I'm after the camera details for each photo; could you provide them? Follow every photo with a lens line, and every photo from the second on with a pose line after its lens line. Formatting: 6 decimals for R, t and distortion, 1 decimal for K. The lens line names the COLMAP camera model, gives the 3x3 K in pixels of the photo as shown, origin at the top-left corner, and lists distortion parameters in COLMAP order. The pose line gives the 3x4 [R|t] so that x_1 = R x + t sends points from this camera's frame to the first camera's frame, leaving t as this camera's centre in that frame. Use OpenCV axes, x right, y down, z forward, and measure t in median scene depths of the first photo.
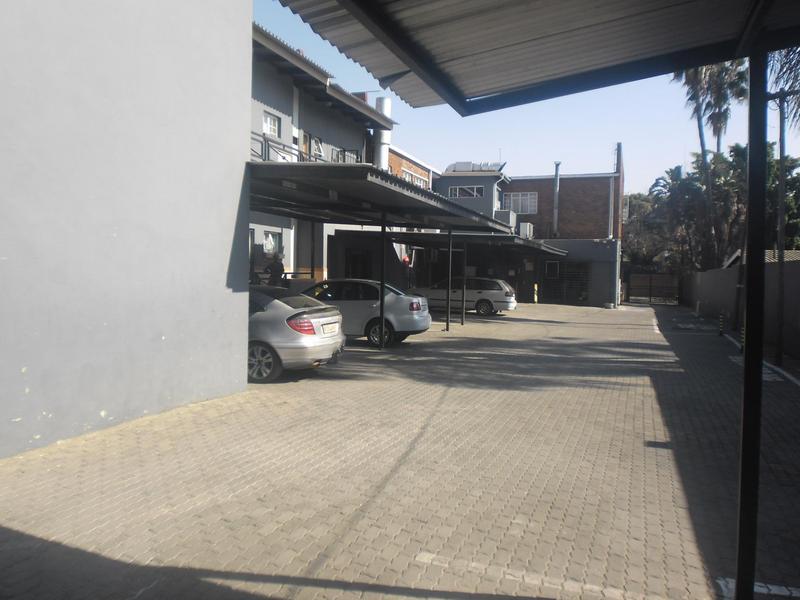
lens RADIAL K [[629.9, 0, 403.1], [0, 629.9, 296.0], [0, 0, 1]] dist [-0.037008, 0.035308]
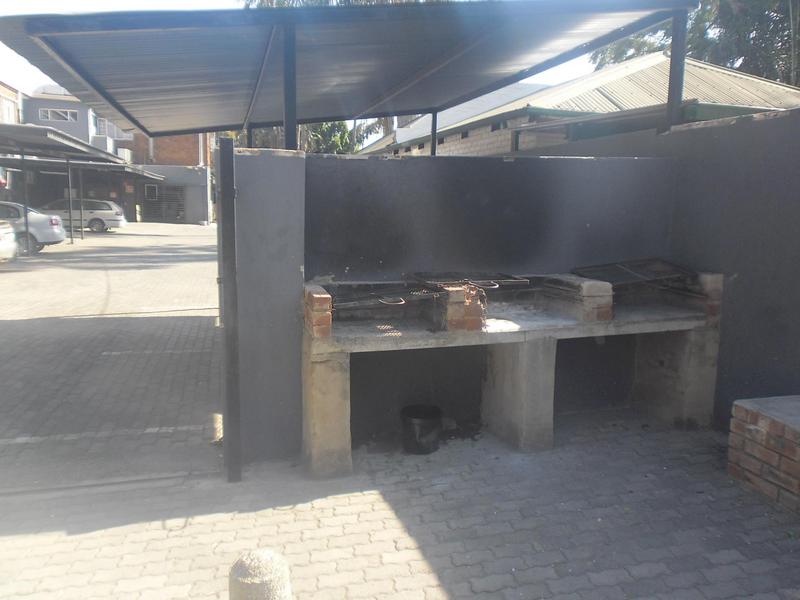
lens RADIAL K [[629.9, 0, 403.1], [0, 629.9, 296.0], [0, 0, 1]] dist [-0.037008, 0.035308]
pose [[0.809367, -0.085895, 0.580988, -0.072116], [0.013627, 0.991727, 0.127636, 0.005822], [-0.587145, -0.095387, 0.803842, -0.203990]]
